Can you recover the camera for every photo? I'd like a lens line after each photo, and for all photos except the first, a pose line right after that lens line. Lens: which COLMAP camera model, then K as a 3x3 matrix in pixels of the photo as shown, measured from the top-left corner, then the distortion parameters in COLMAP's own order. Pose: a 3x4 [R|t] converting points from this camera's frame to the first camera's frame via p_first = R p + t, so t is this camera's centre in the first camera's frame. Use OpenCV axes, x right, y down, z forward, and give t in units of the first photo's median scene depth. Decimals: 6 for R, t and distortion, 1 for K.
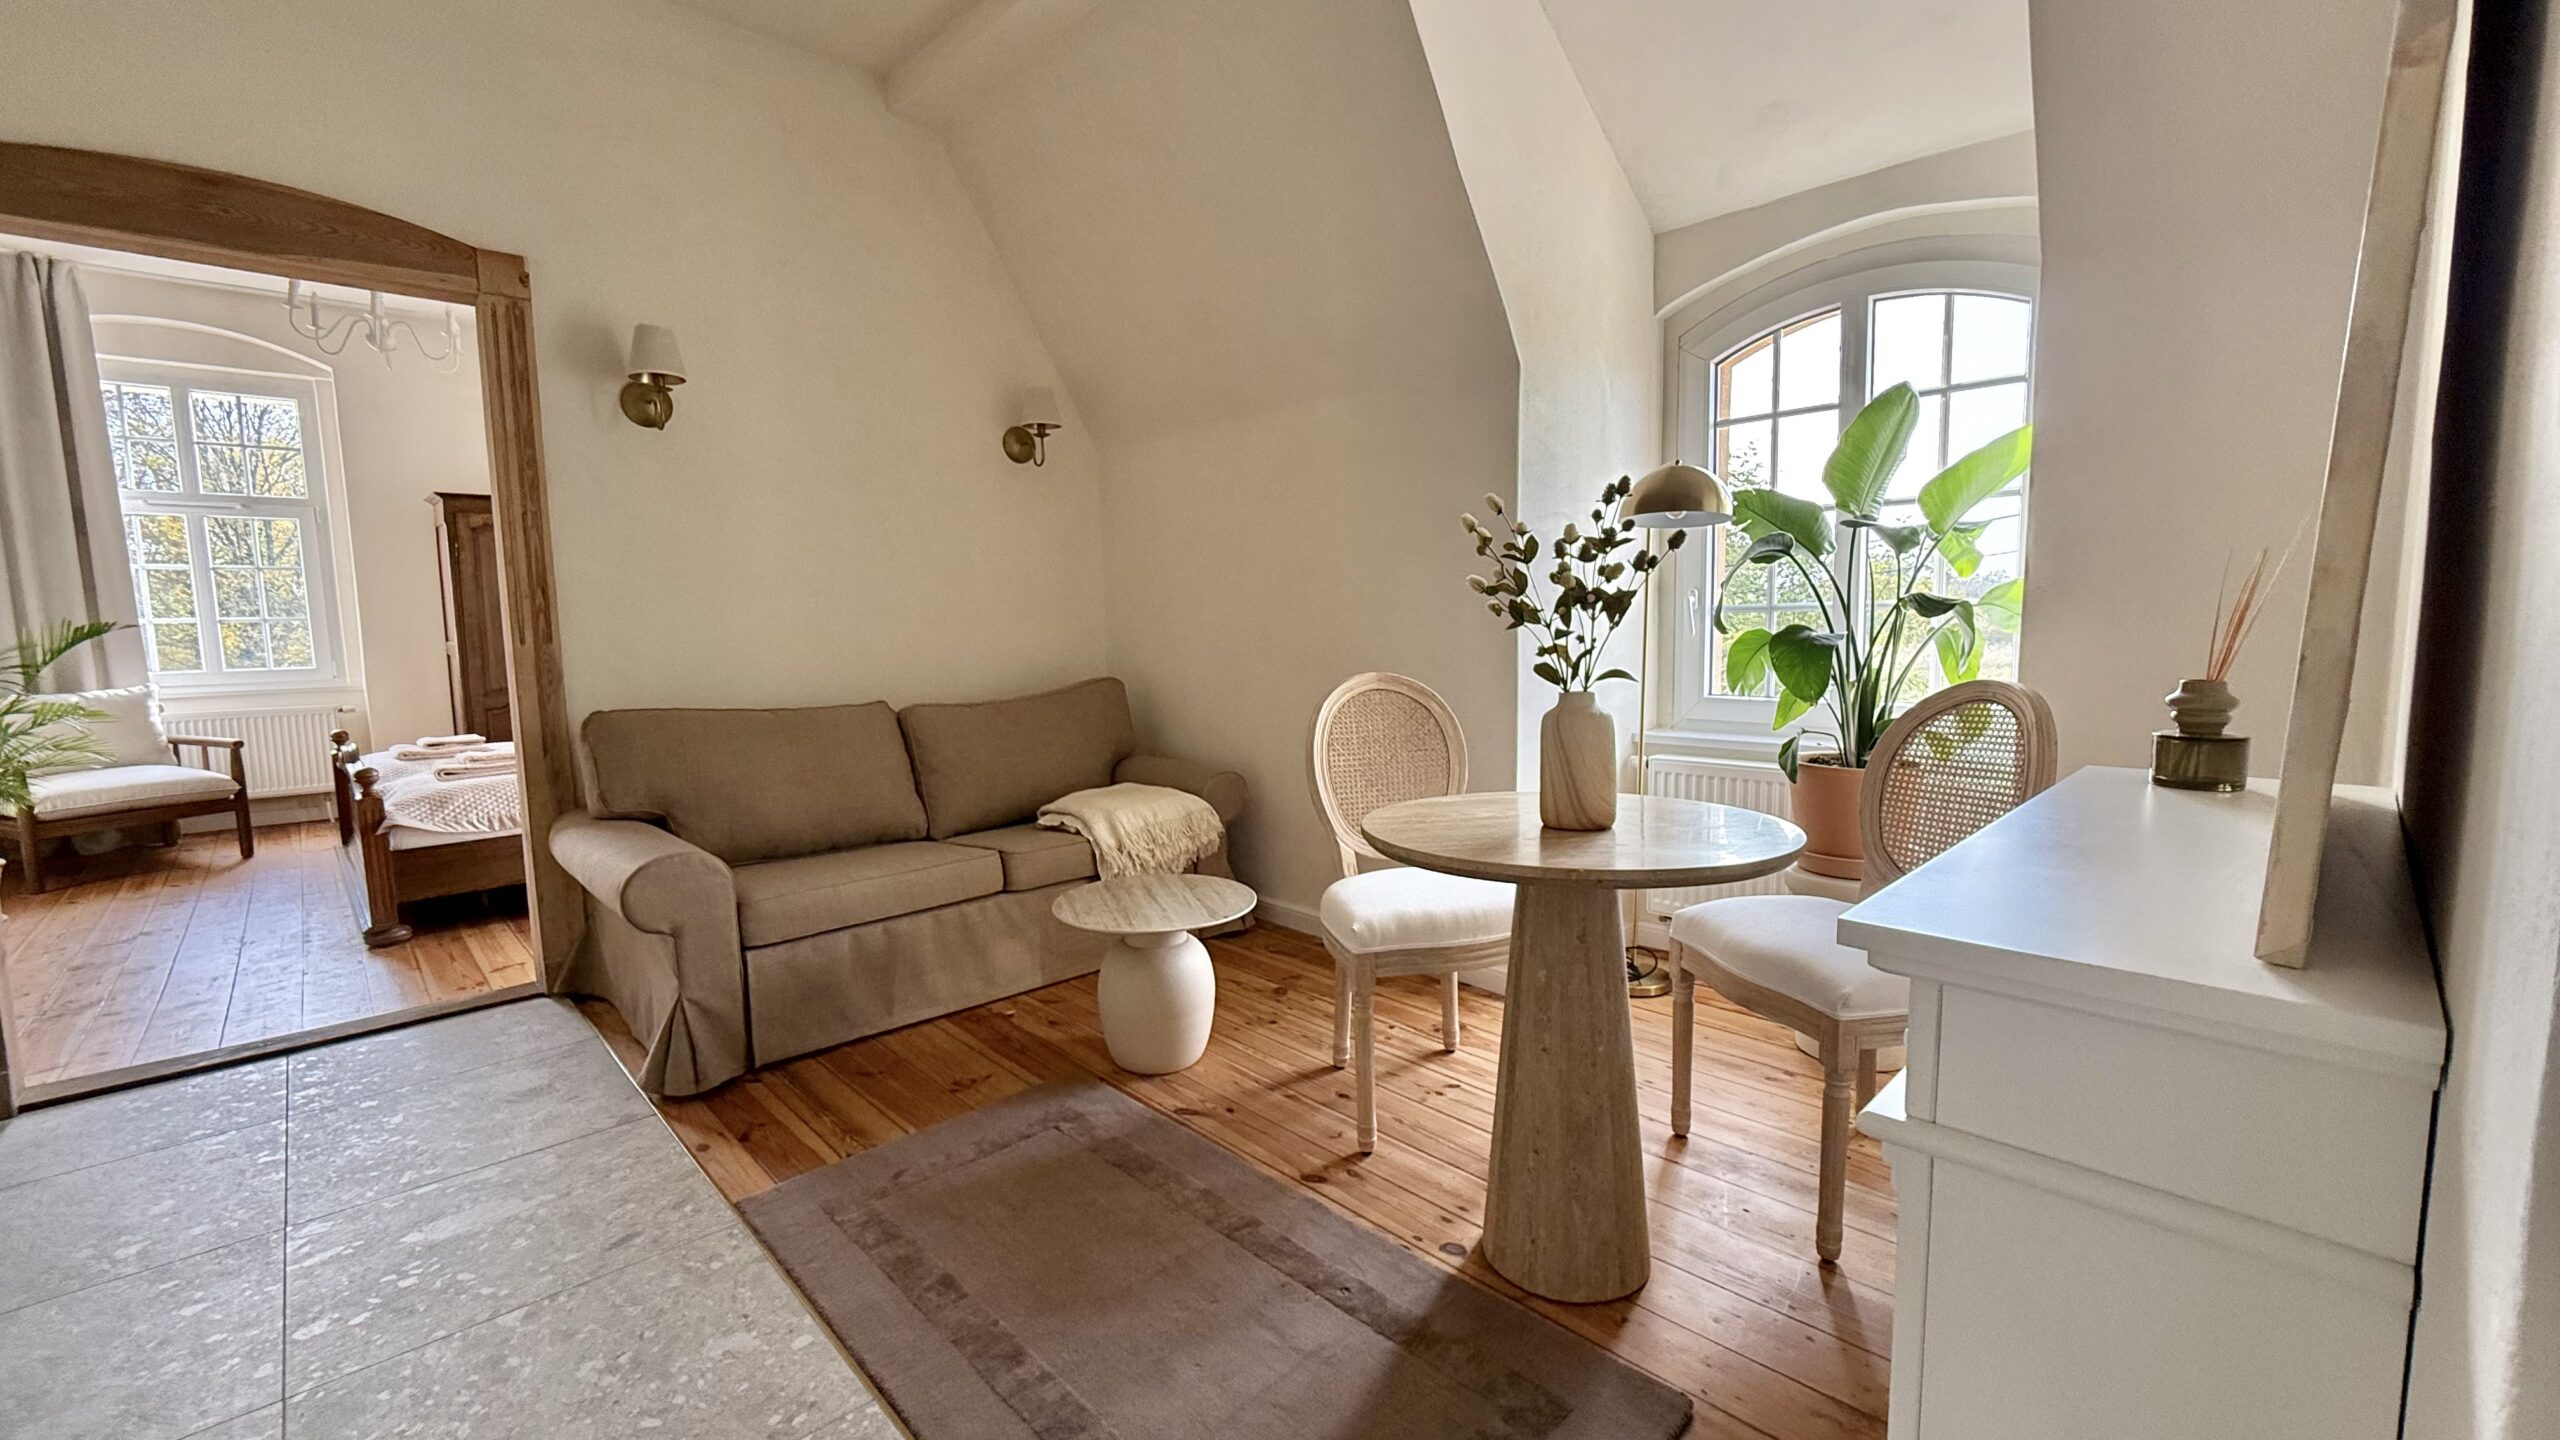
lens RADIAL K [[1025.3, 0, 1281.1], [0, 1025.3, 714.3], [0, 0, 1]] dist [-0.000090, 0.000306]
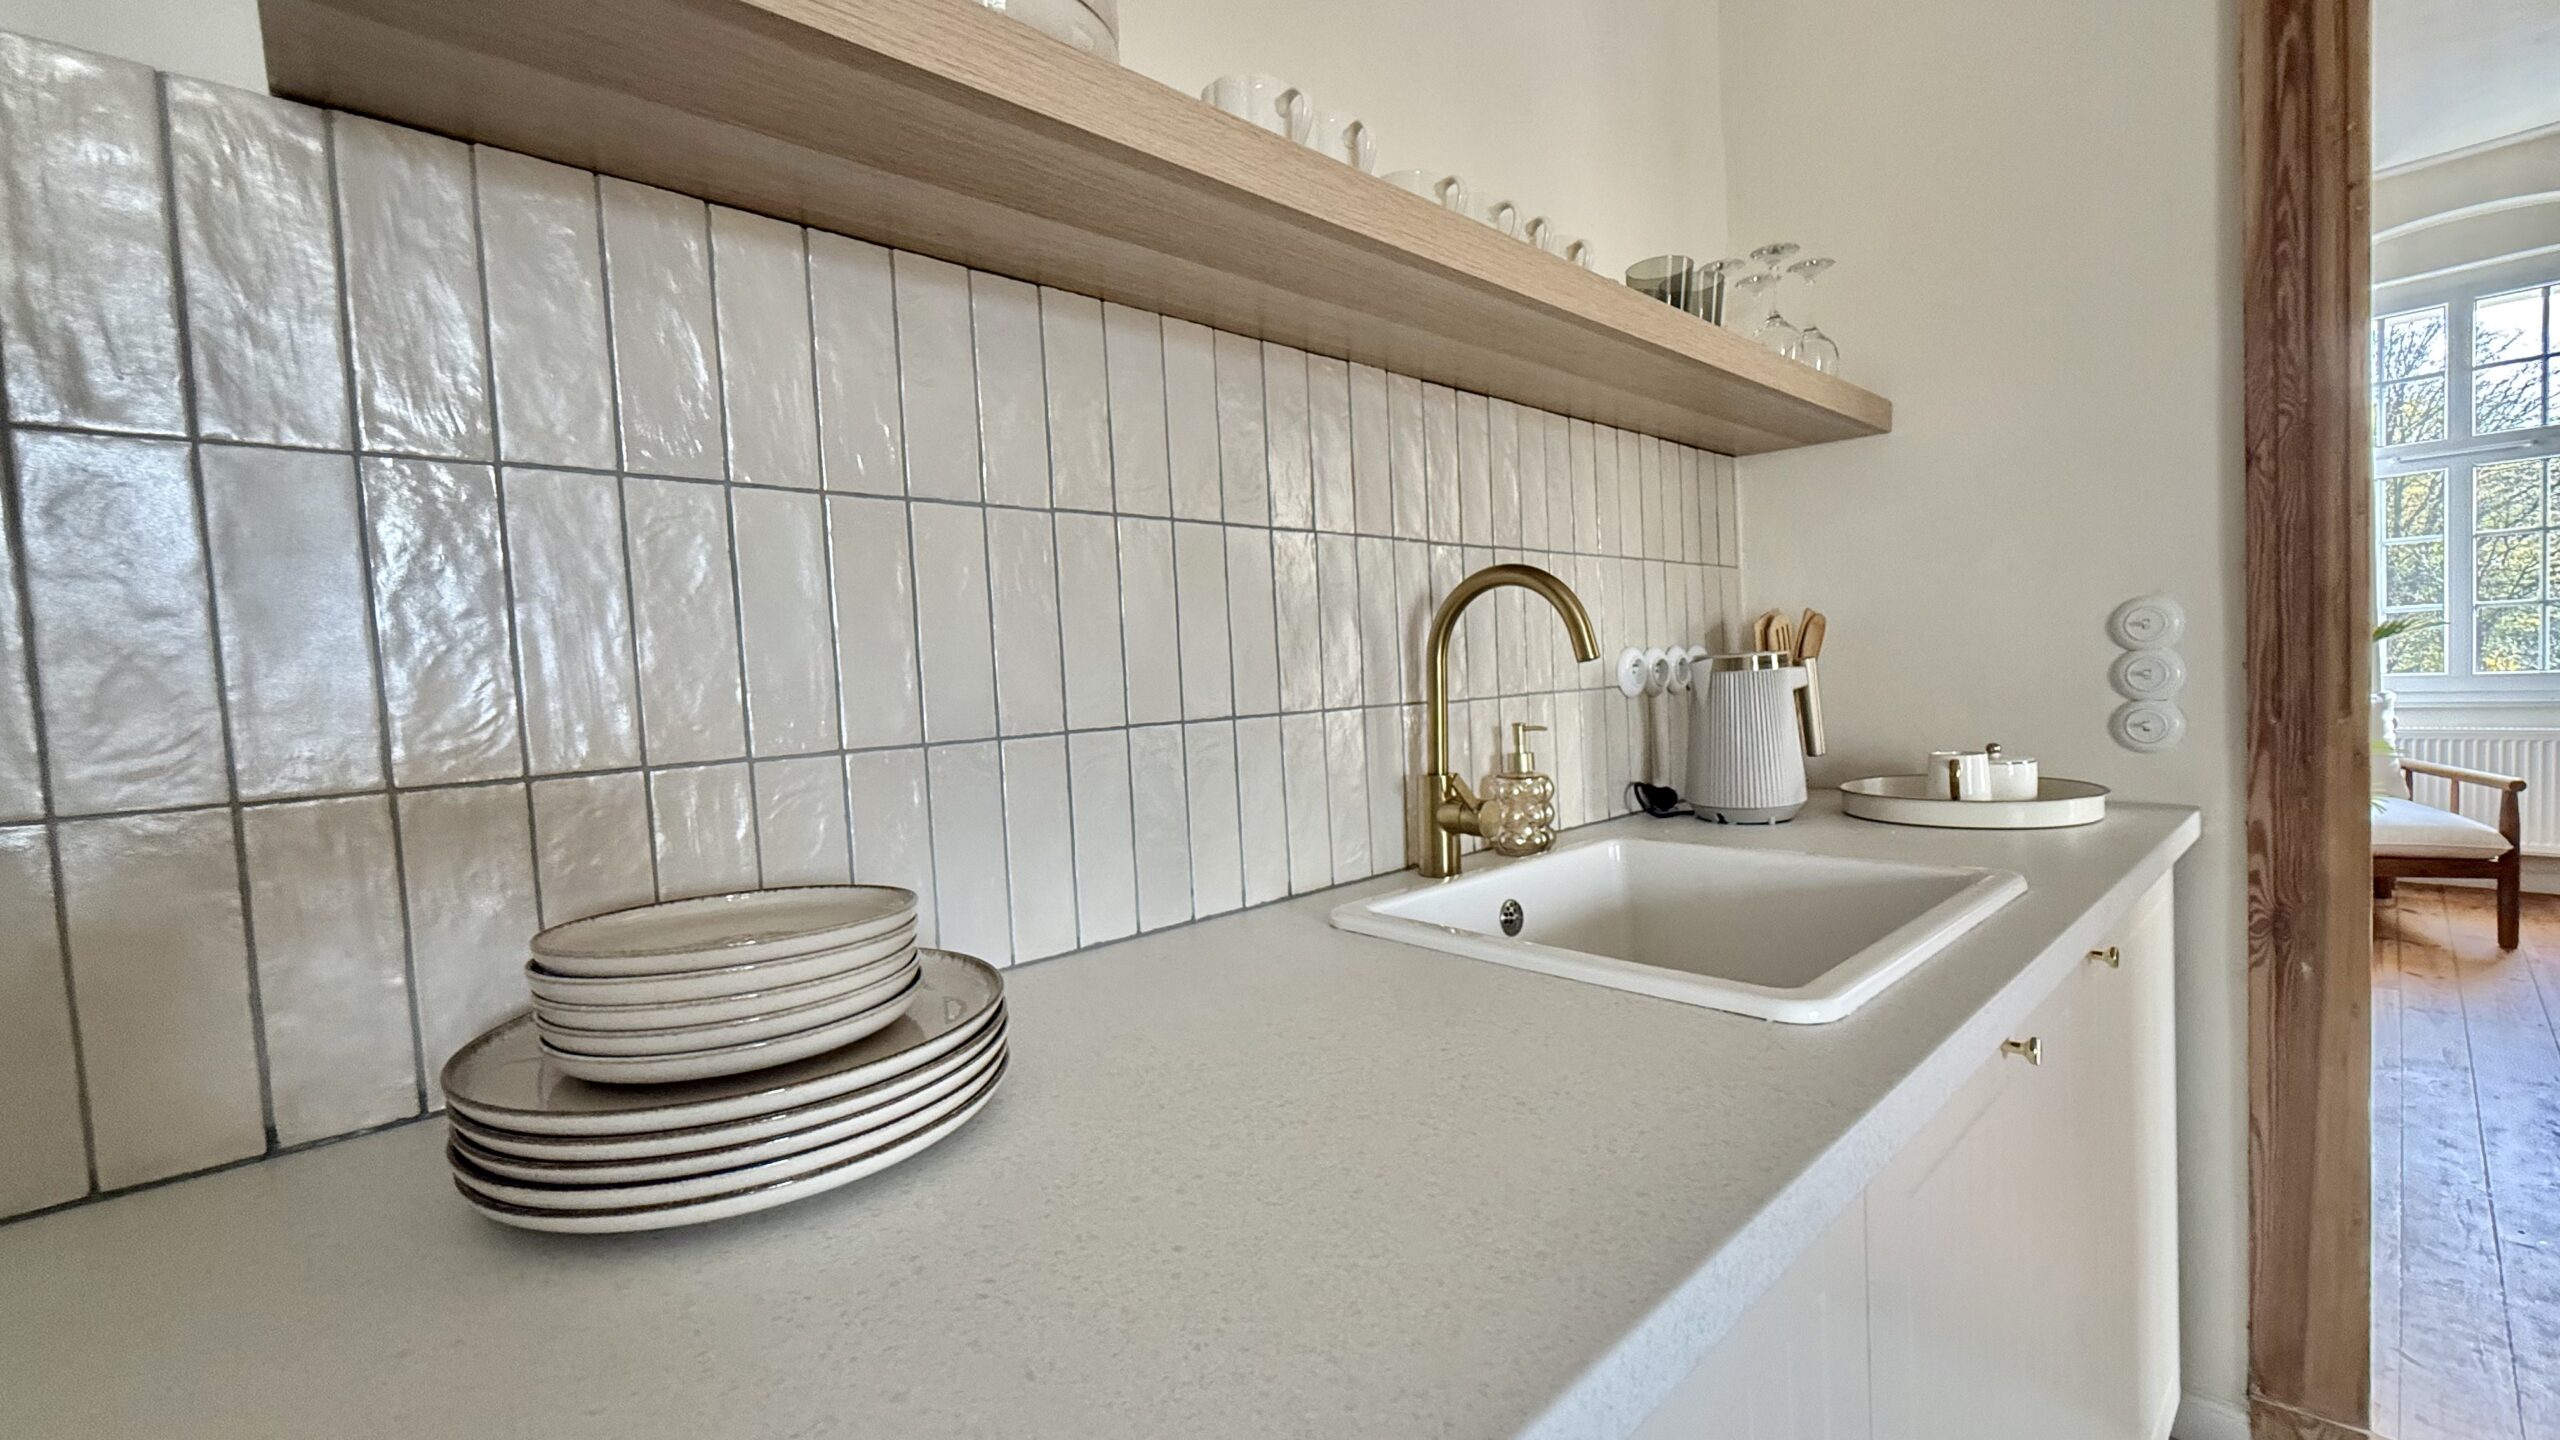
lens RADIAL K [[1025.3, 0, 1286.5], [0, 1025.3, 719.7], [0, 0, 1]] dist [-0.000090, 0.000306]
pose [[-0.017917, 0.072396, -0.997215, -0.494869], [-0.044531, 0.996328, 0.073132, -0.045681], [0.998847, 0.045717, -0.014627, 0.278841]]
